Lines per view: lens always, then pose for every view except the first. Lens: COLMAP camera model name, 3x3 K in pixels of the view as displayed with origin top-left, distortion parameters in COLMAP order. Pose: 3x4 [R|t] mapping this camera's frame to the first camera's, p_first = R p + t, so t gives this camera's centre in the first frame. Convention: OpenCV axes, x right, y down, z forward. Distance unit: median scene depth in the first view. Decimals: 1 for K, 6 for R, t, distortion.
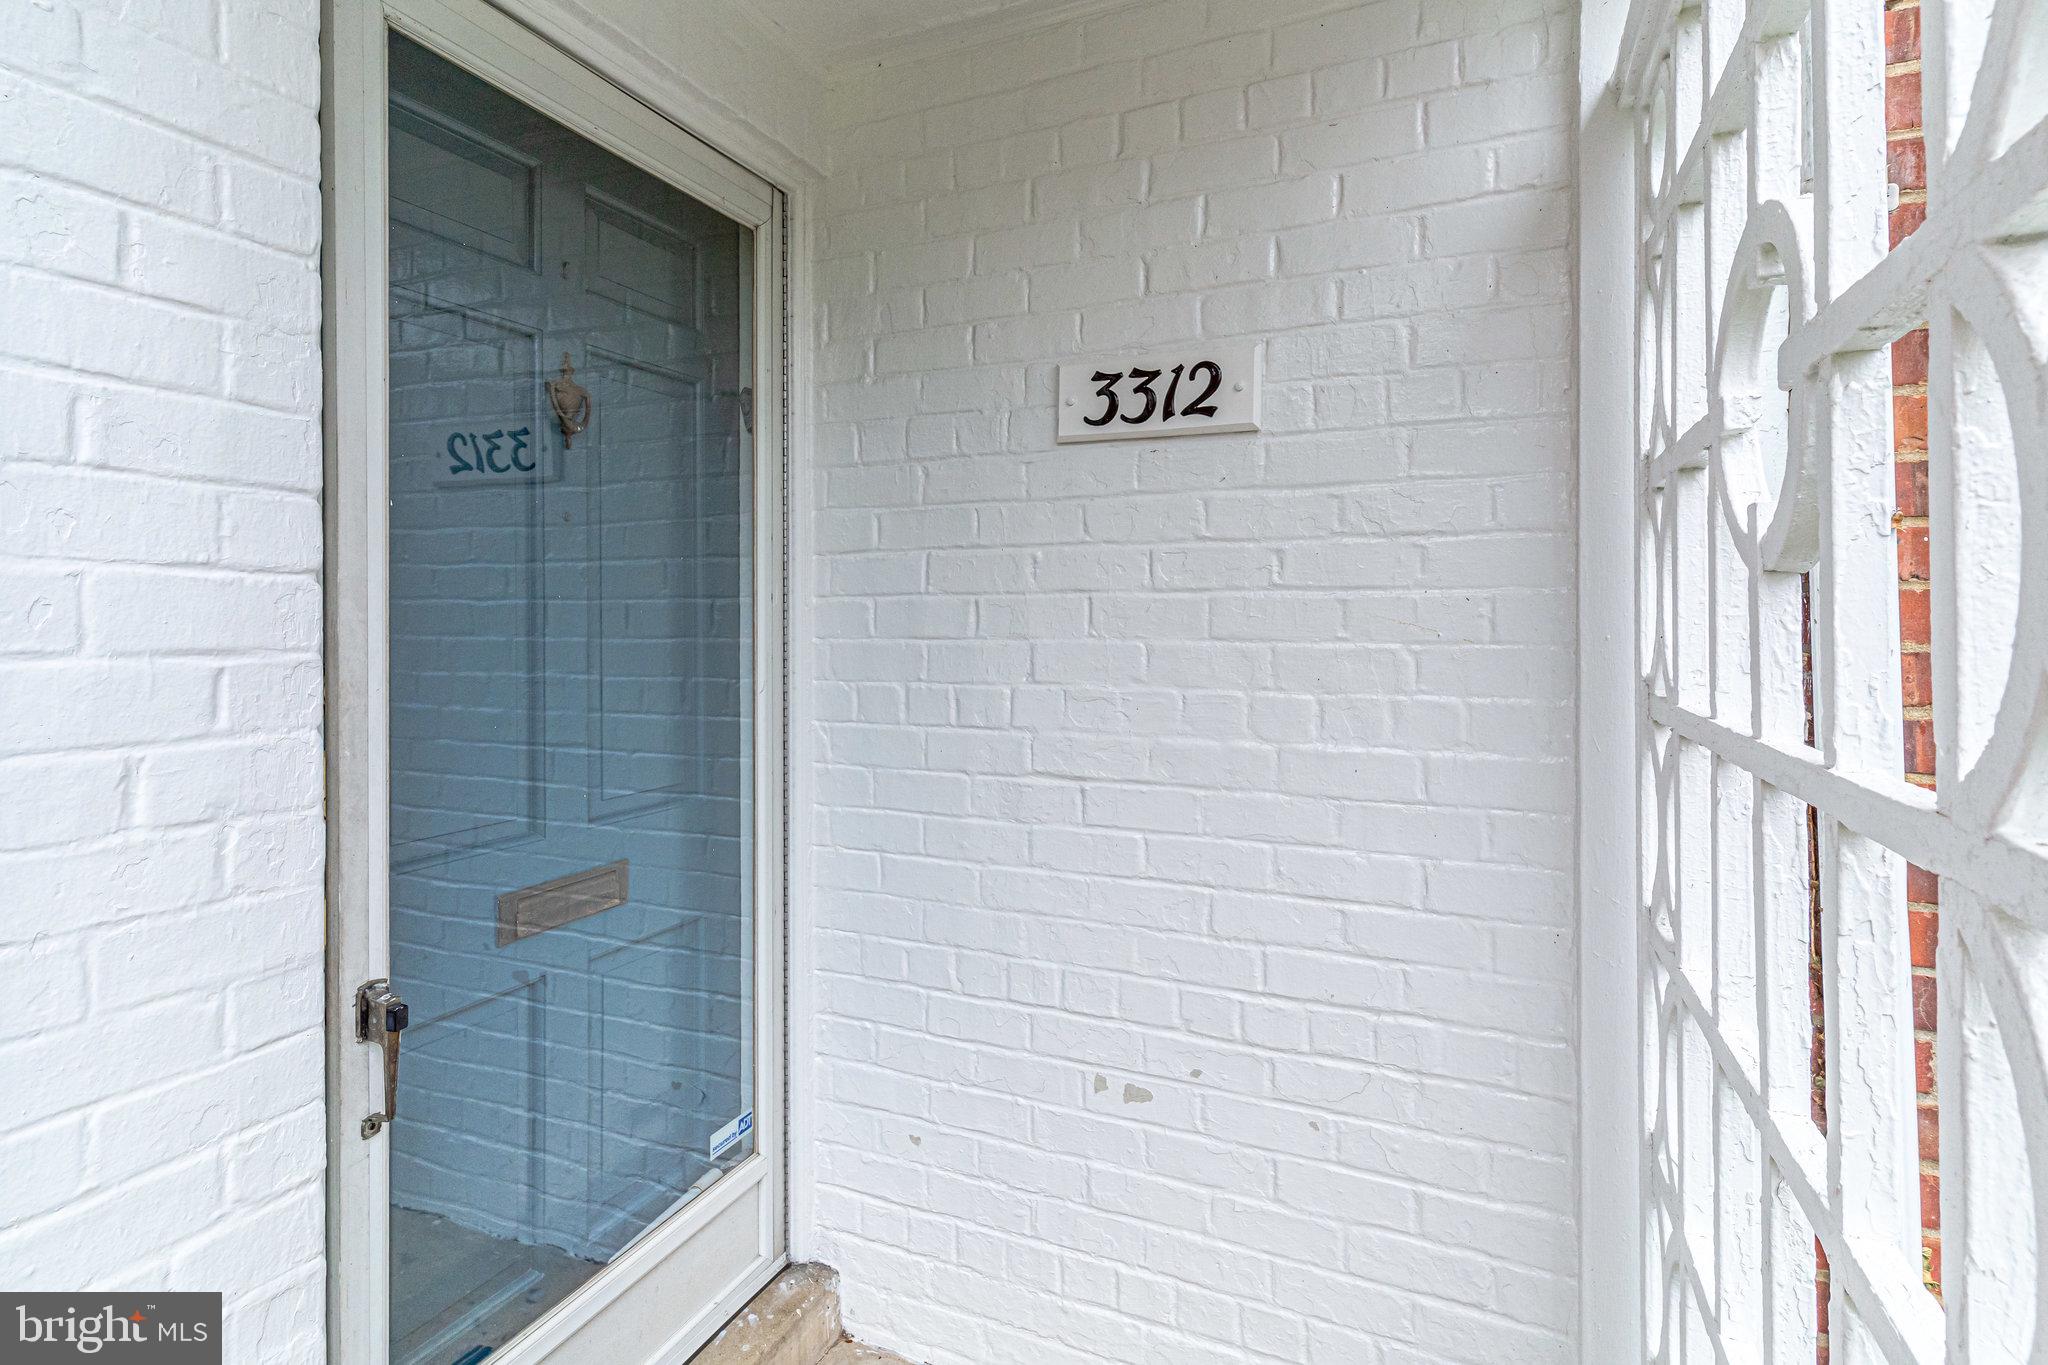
lens RADIAL K [[1005.9, 0, 1022.4], [0, 1005.9, 615.7], [0, 0, 1]] dist [0.002325, 0.000939]
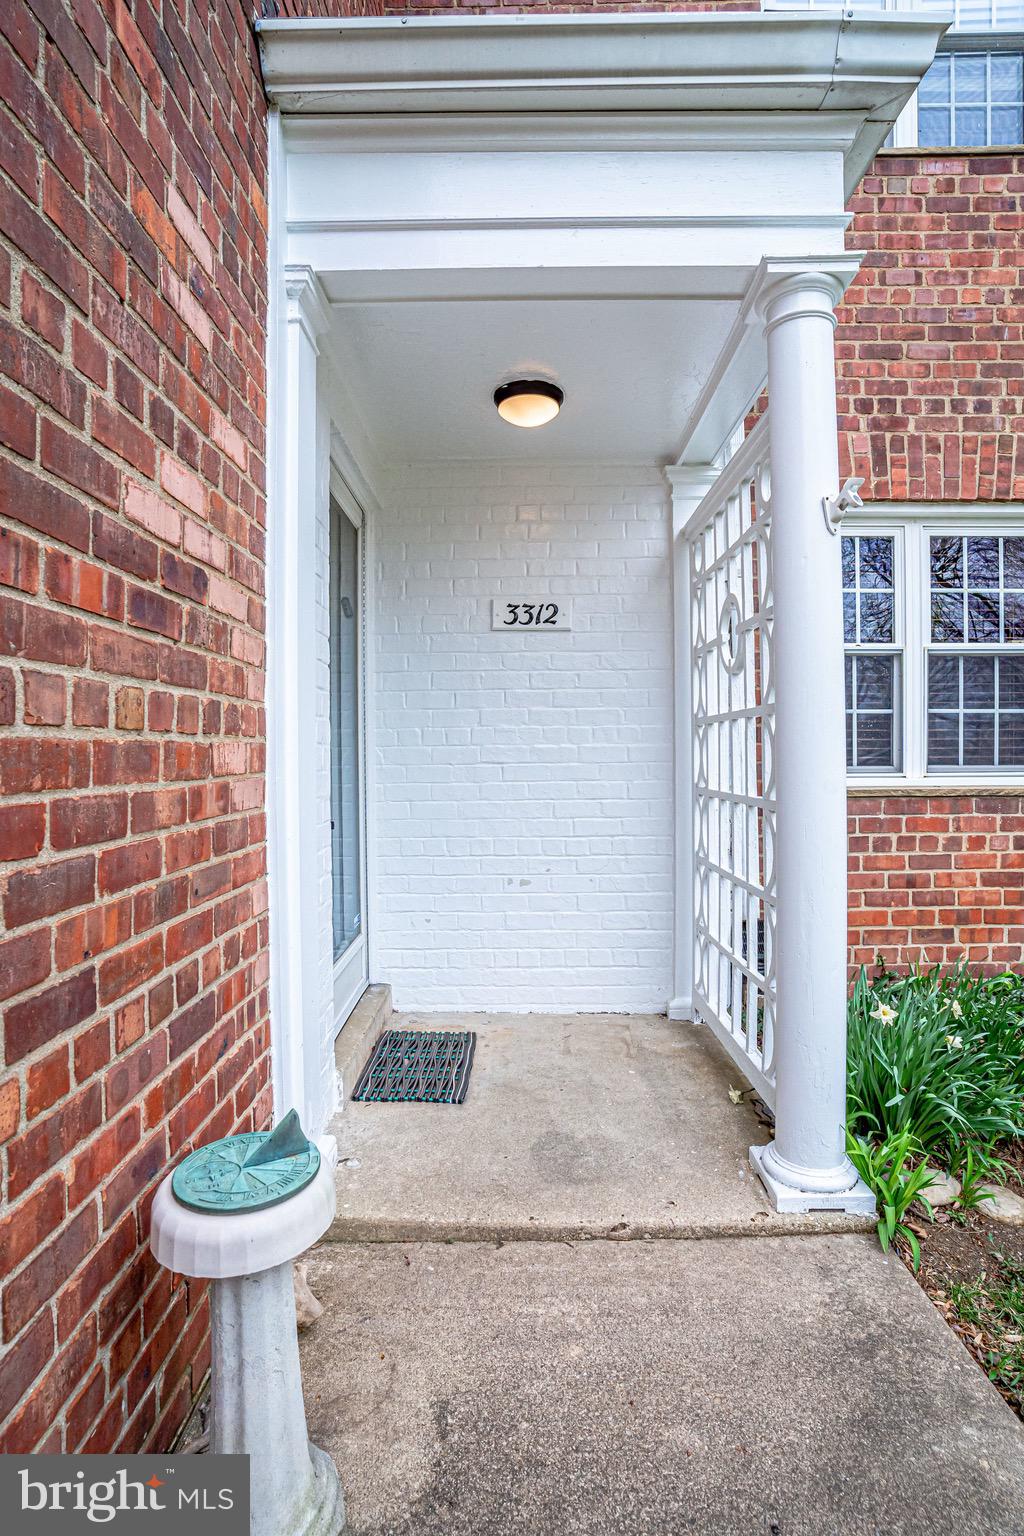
lens RADIAL K [[759.5, 0, 507.5], [0, 759.5, 761.4], [0, 0, 1]] dist [-0.077507, 0.033472]
pose [[0.919828, -0.013736, 0.392081, -0.706423], [0.007628, 0.999824, 0.017132, 0.129849], [-0.392248, -0.012768, 0.919771, -0.798763]]
